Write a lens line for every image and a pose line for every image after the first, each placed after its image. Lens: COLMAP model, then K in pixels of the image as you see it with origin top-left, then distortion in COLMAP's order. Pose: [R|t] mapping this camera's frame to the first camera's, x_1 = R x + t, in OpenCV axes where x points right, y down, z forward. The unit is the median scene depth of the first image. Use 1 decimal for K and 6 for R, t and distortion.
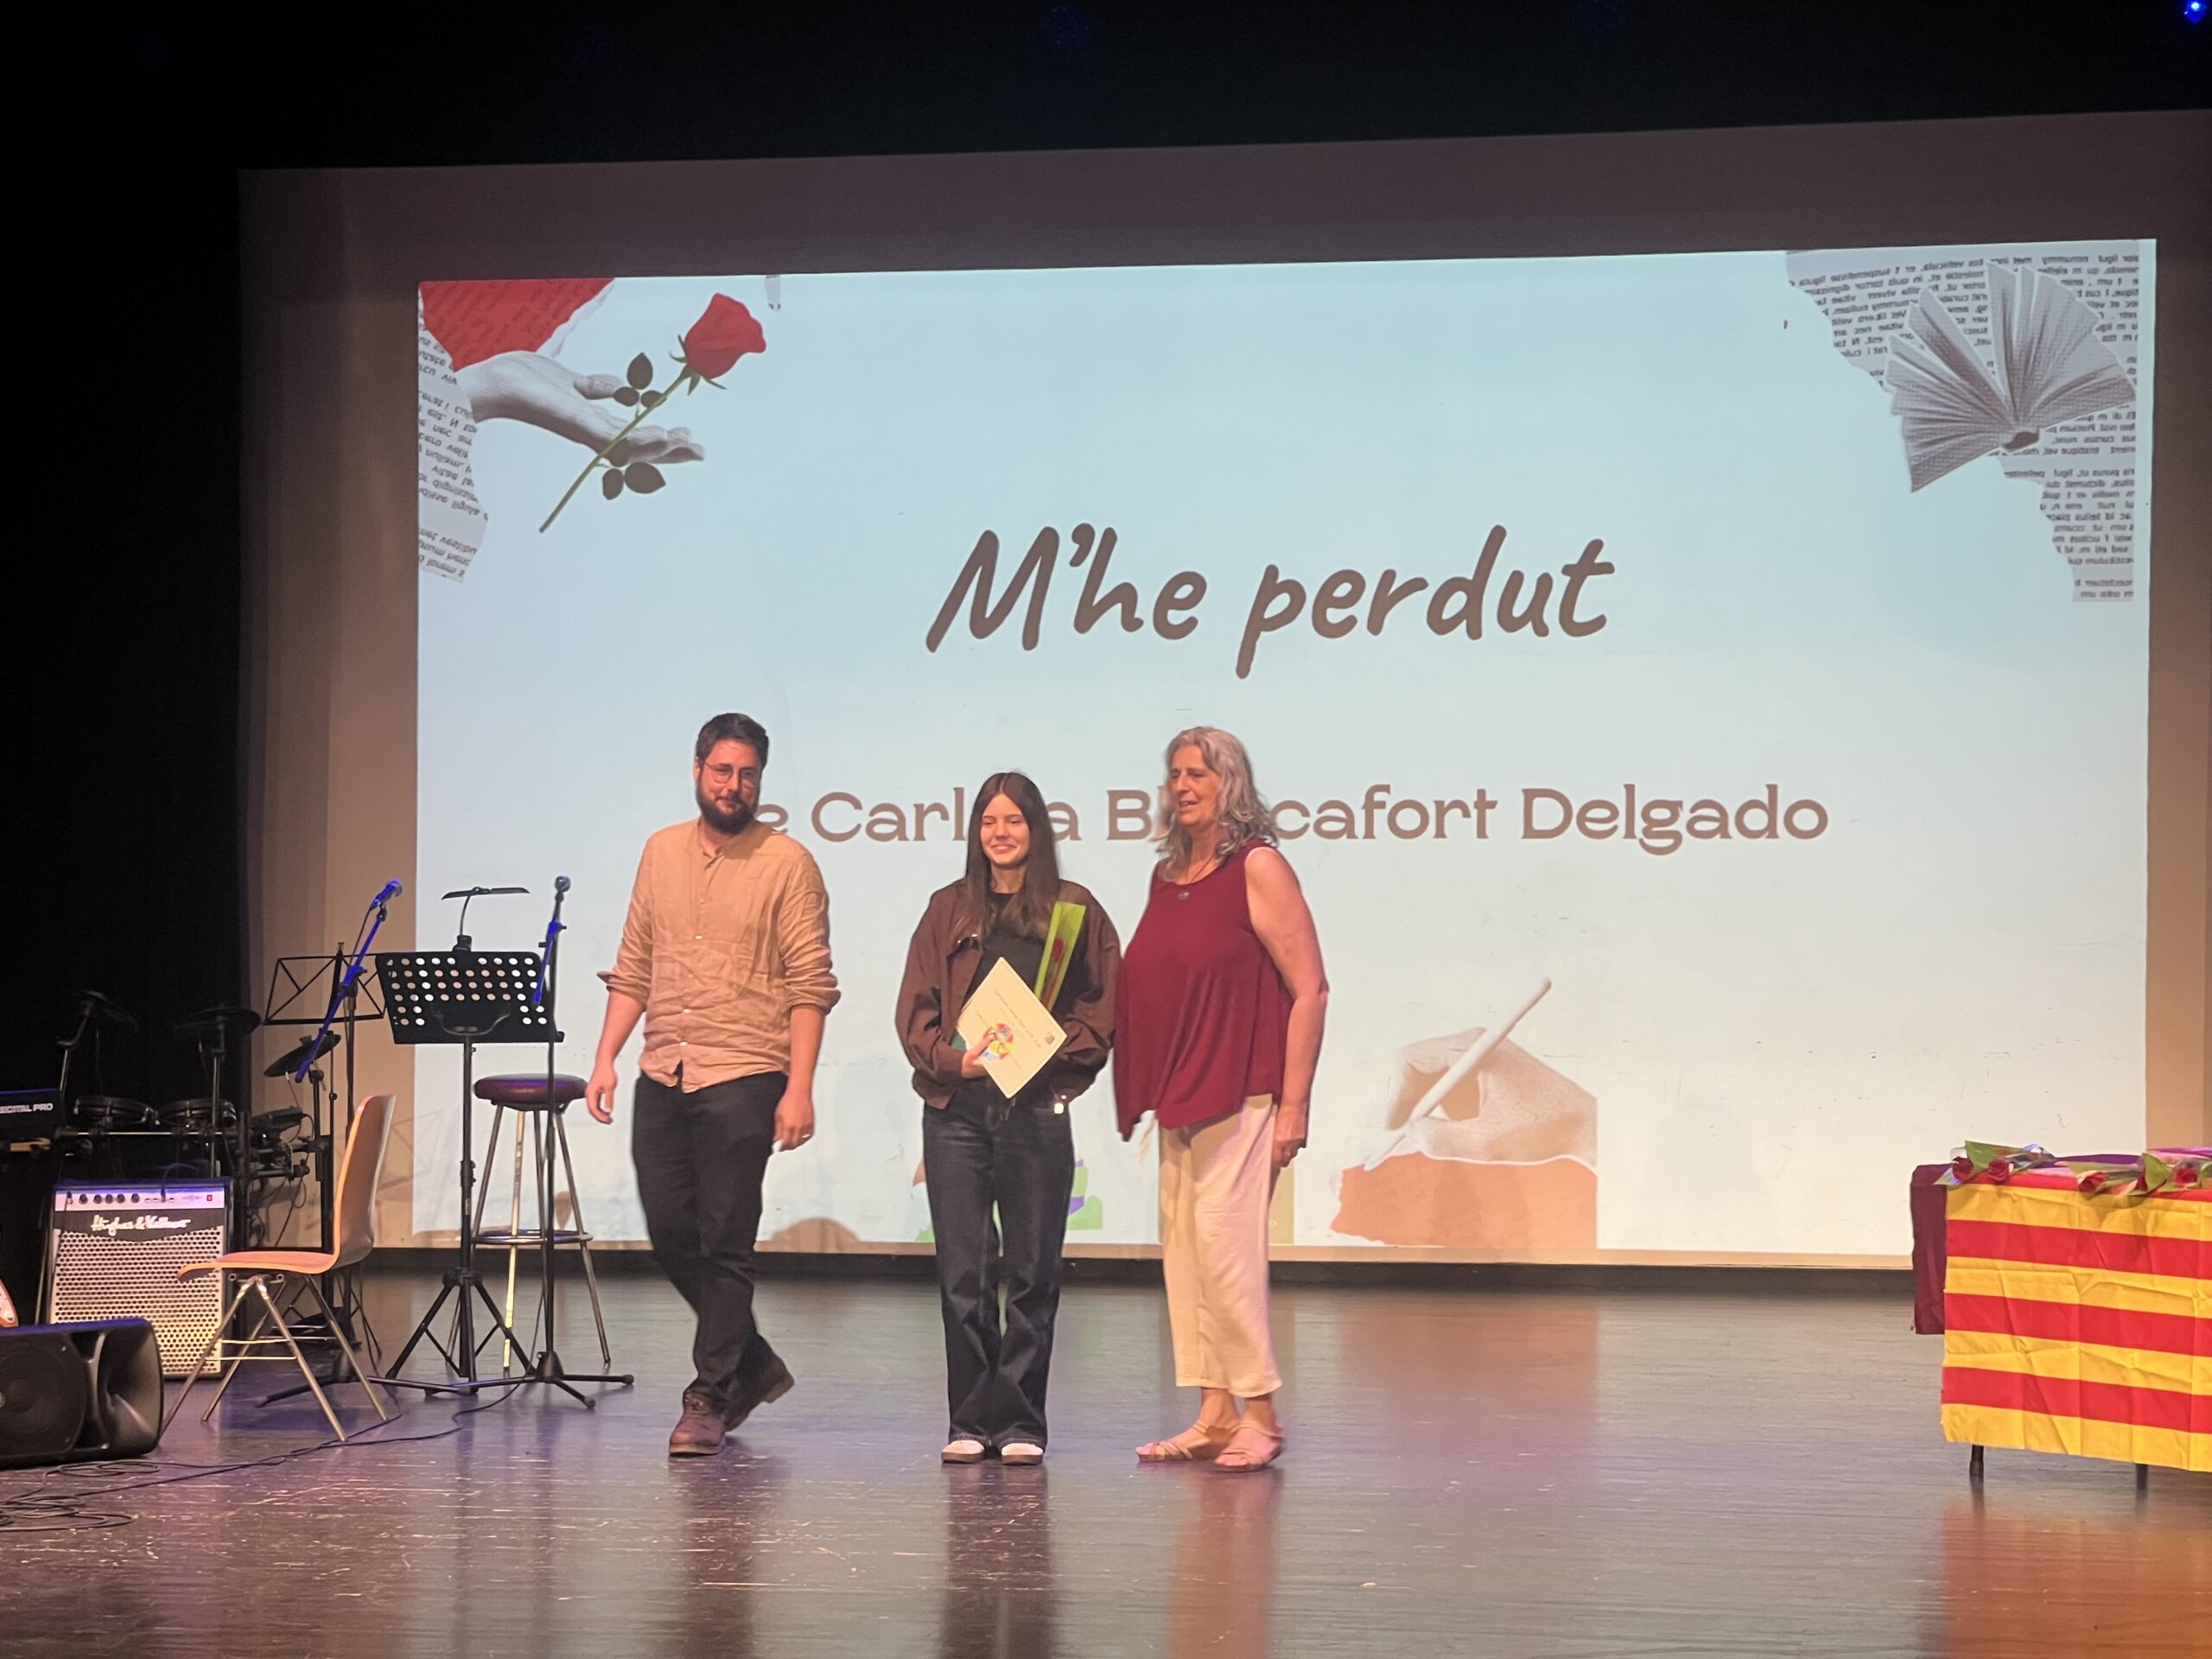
lens RADIAL K [[5224.1, 0, 982.4], [0, 5224.1, 808.8], [0, 0, 1]] dist [0.257384, 0.000000]
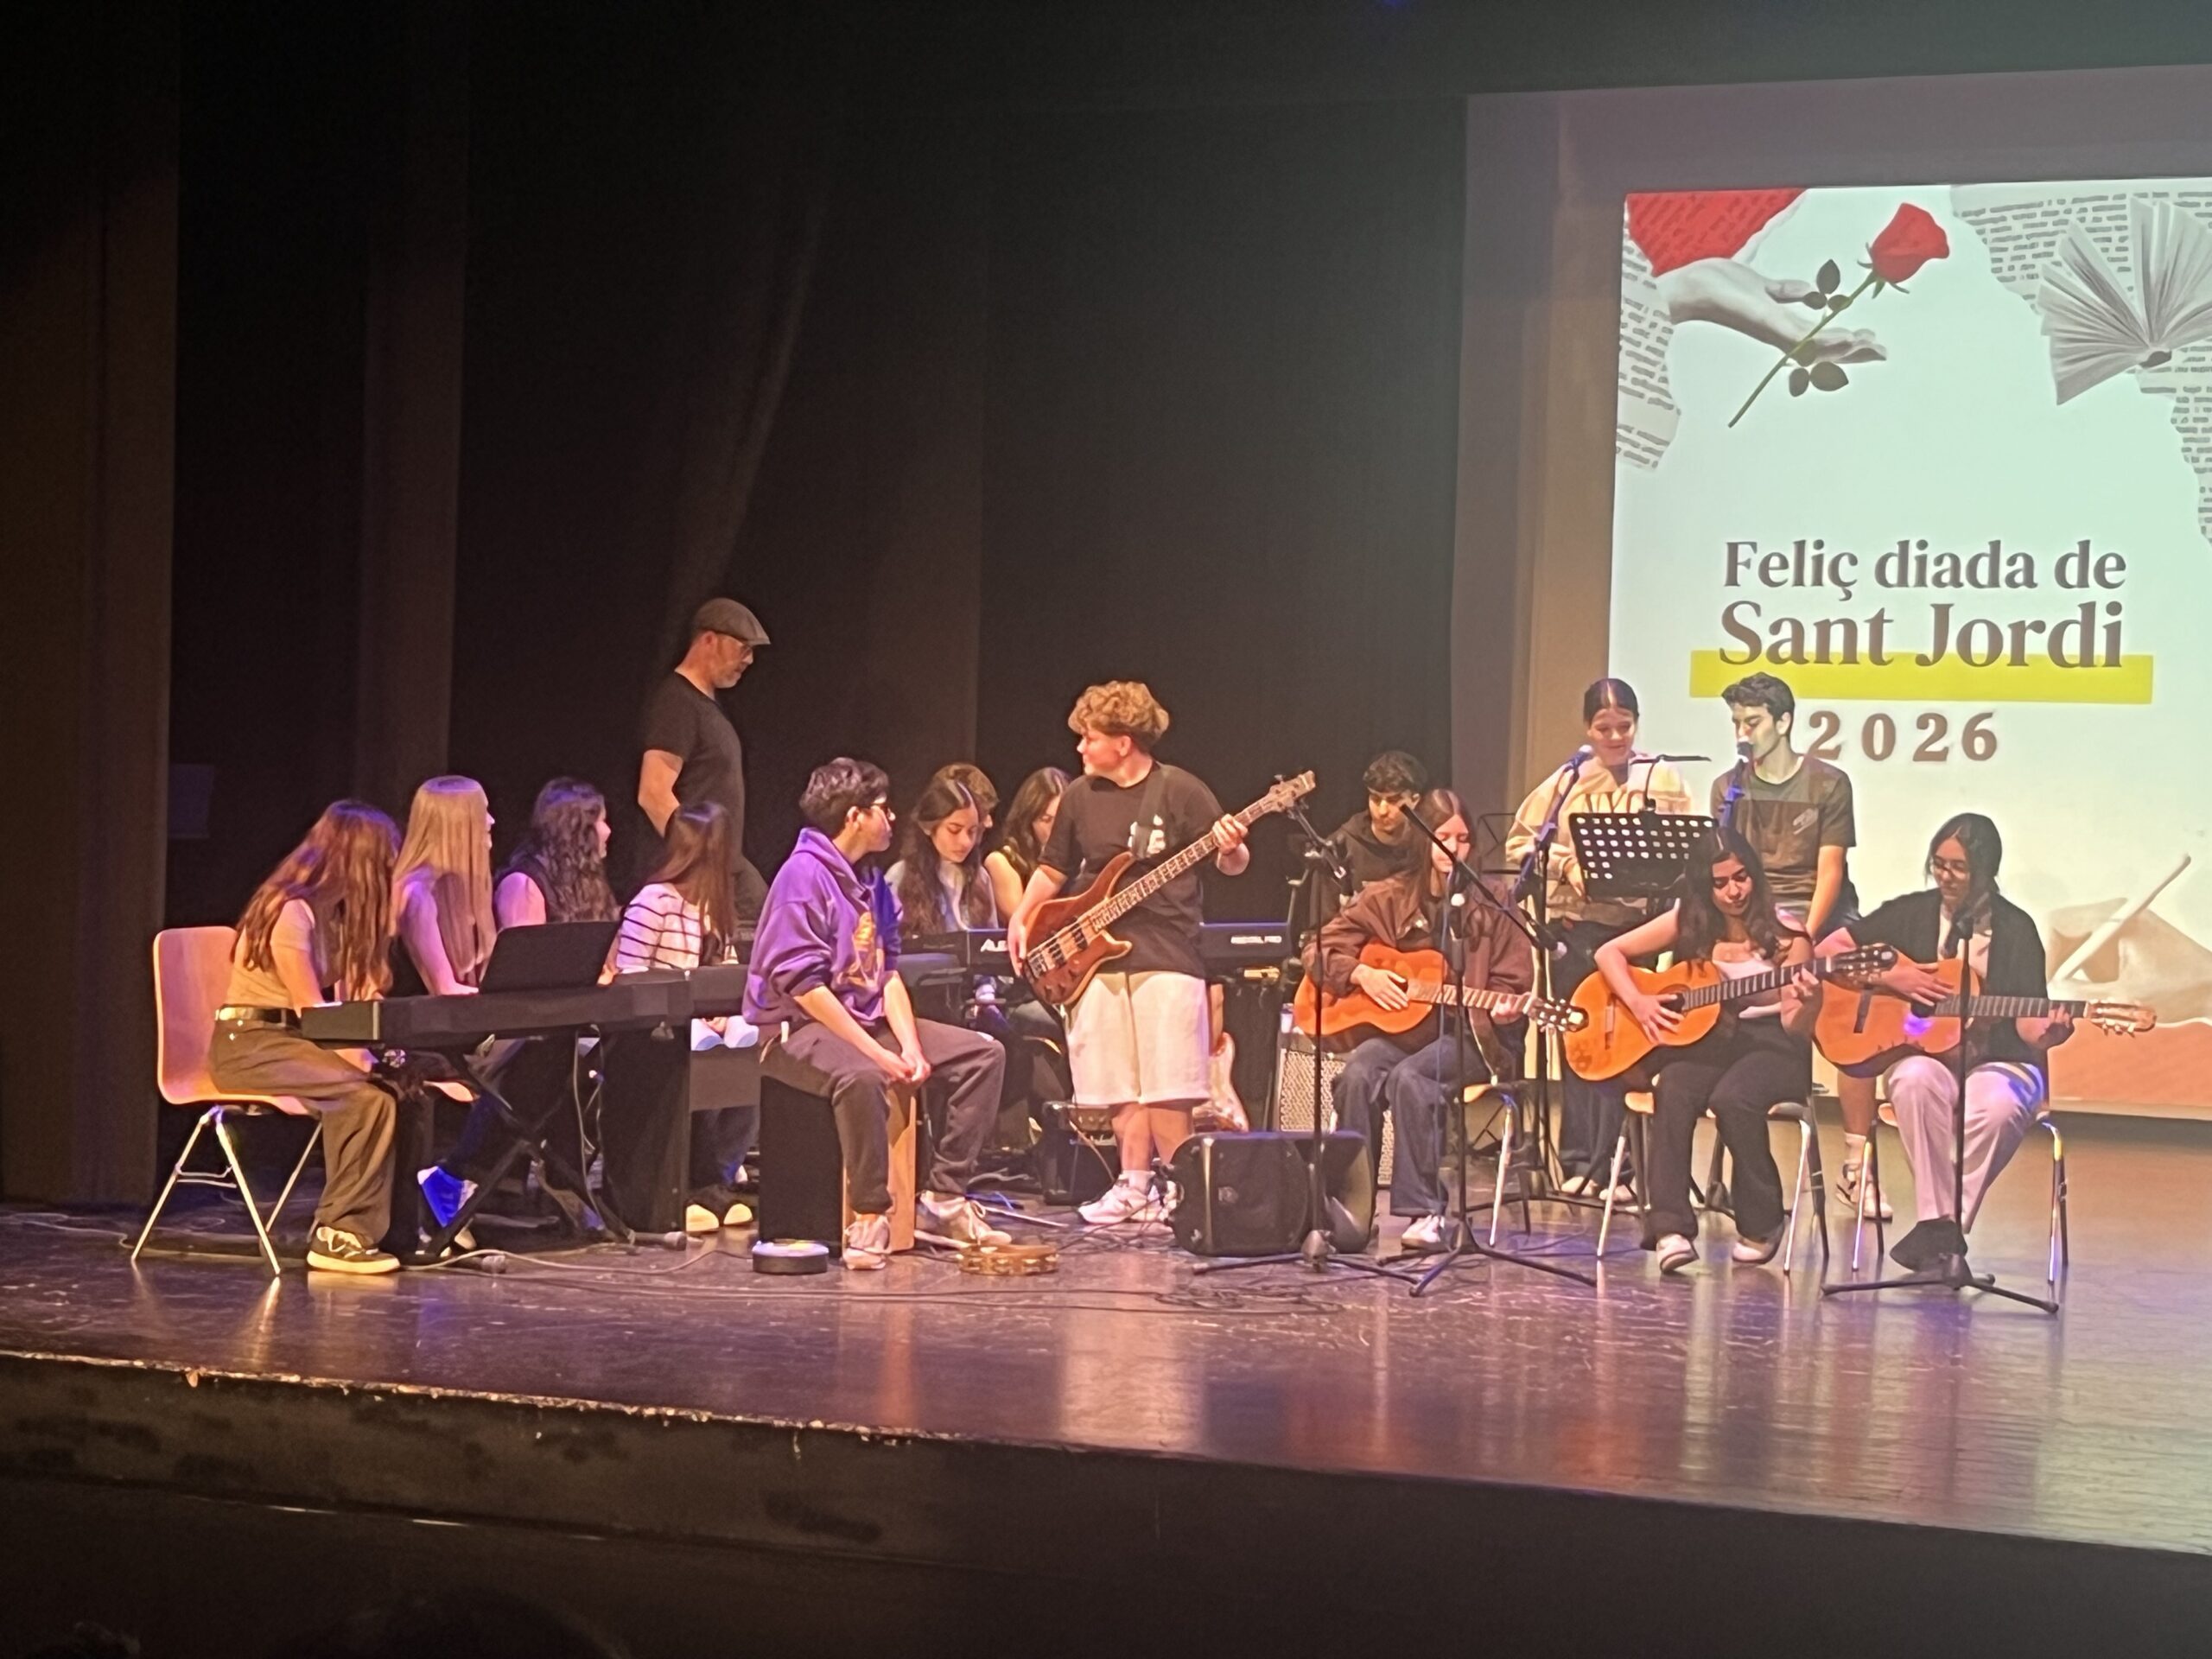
lens RADIAL K [[4845.6, 0, 1088.7], [0, 4845.6, 833.3], [0, 0, 1]] dist [0.204588, 0.000000]
pose [[0.967807, 0.032628, -0.249571, 0.238581], [-0.024841, 0.999103, 0.034286, -0.000814], [0.250466, -0.026982, 0.967749, -0.042464]]
